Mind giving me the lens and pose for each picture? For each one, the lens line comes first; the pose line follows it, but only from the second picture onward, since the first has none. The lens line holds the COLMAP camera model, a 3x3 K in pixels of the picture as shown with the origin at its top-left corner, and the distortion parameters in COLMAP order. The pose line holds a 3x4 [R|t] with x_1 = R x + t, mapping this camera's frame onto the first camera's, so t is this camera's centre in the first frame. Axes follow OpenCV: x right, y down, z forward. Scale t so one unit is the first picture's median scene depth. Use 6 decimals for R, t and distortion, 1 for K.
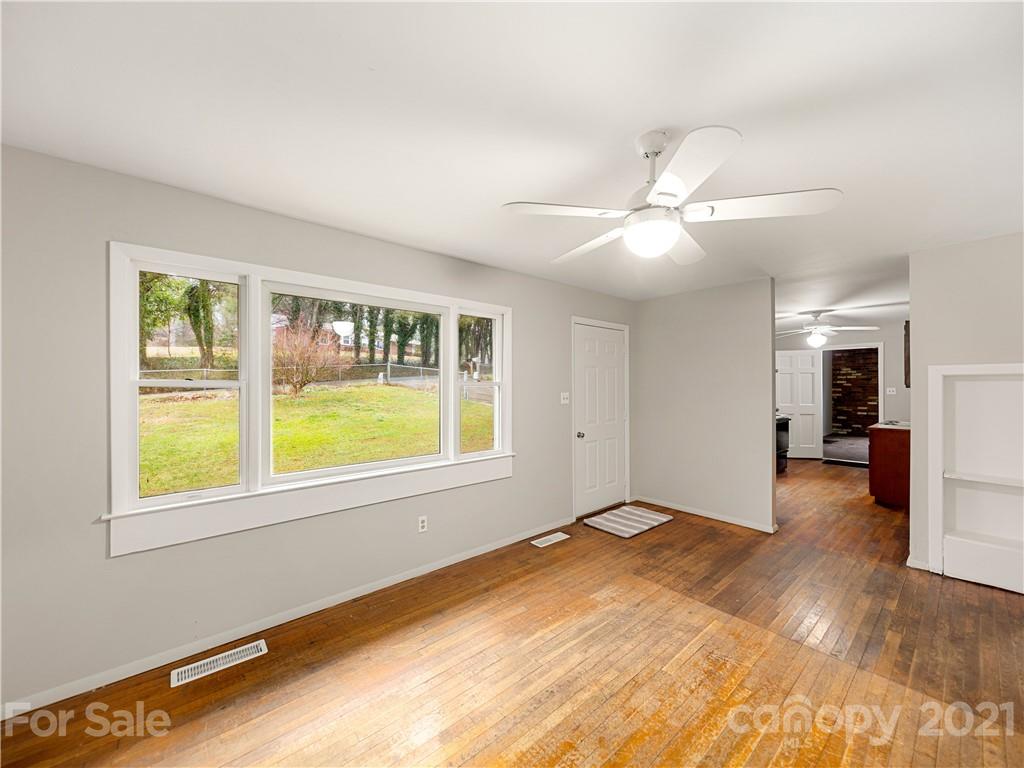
lens RADIAL K [[398.3, 0, 512.0], [0, 398.3, 384.0], [0, 0, 1]] dist [0.000491, -0.000626]
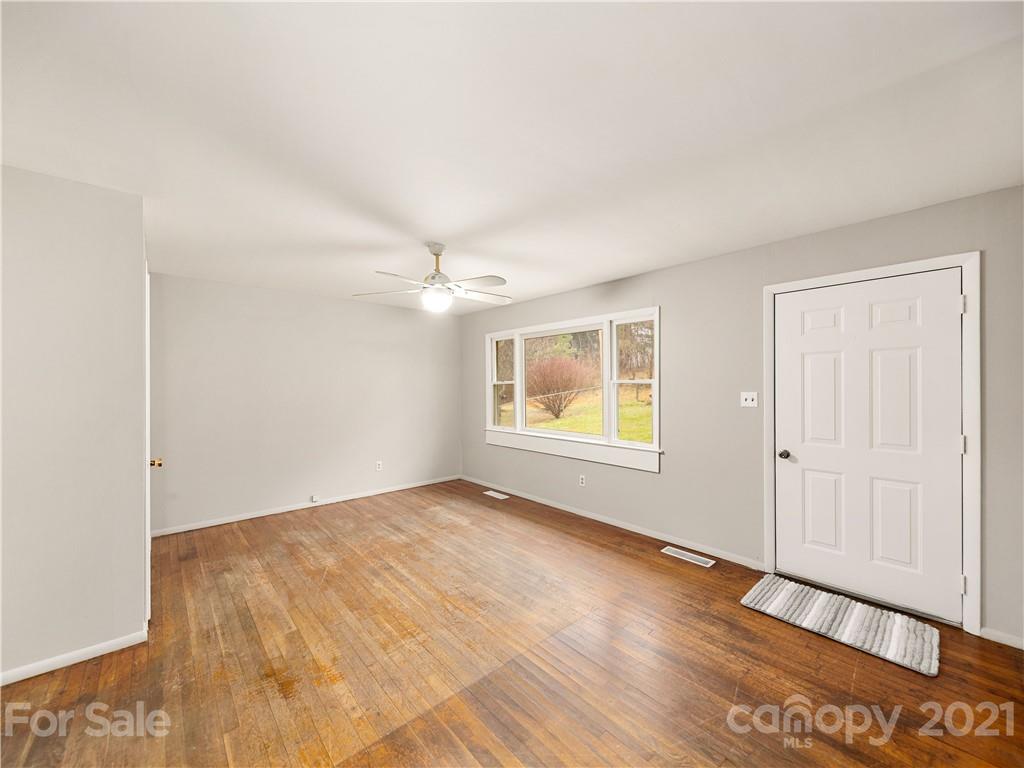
lens RADIAL K [[398.3, 0, 512.0], [0, 398.3, 384.0], [0, 0, 1]] dist [0.000491, -0.000626]
pose [[0.014108, -0.002523, -0.999897, 1.061561], [0.001087, 0.999996, -0.002508, 0.009506], [0.999900, -0.001051, 0.014111, 0.650485]]
